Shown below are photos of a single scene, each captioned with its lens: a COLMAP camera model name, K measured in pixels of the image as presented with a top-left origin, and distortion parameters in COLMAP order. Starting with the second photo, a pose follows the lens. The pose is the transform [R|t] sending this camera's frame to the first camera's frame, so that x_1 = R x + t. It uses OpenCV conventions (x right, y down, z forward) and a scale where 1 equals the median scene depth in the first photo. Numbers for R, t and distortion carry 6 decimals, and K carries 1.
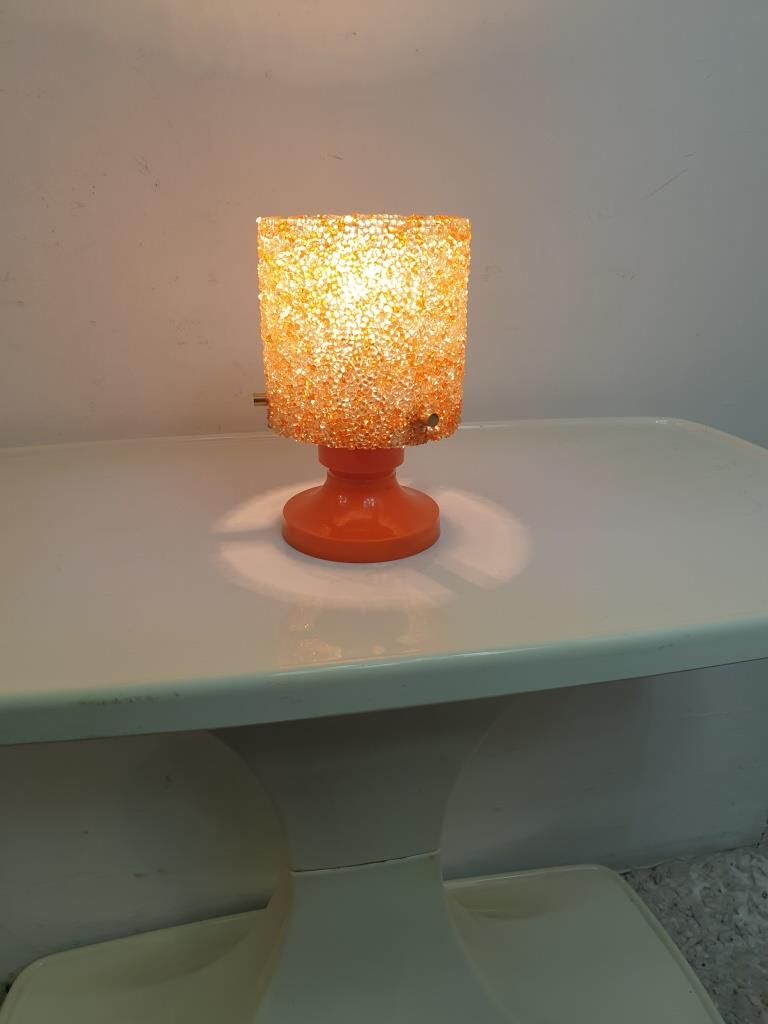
lens RADIAL K [[901.5, 0, 394.0], [0, 901.5, 490.5], [0, 0, 1]] dist [0.124049, -0.062319]
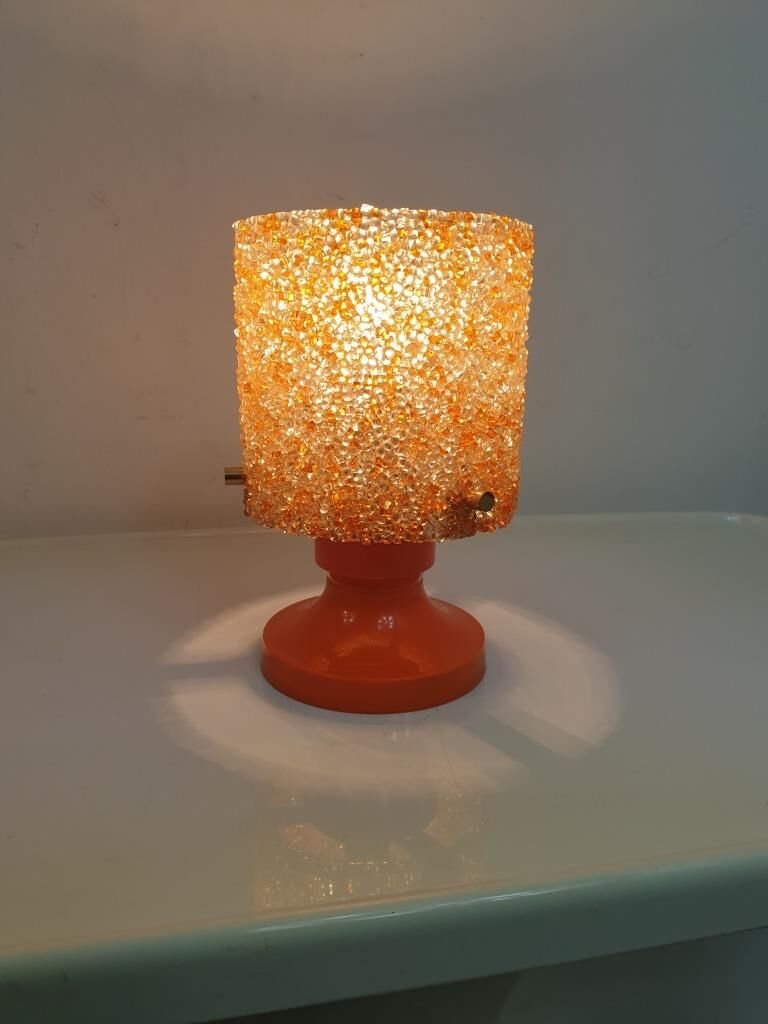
lens RADIAL K [[901.5, 0, 403.0], [0, 901.5, 511.1], [0, 0, 1]] dist [0.124049, -0.062319]
pose [[0.999626, 0.006584, 0.026551, -0.036475], [-0.004080, 0.995634, -0.093253, -0.007016], [-0.027049, 0.093109, 0.995288, 0.313919]]
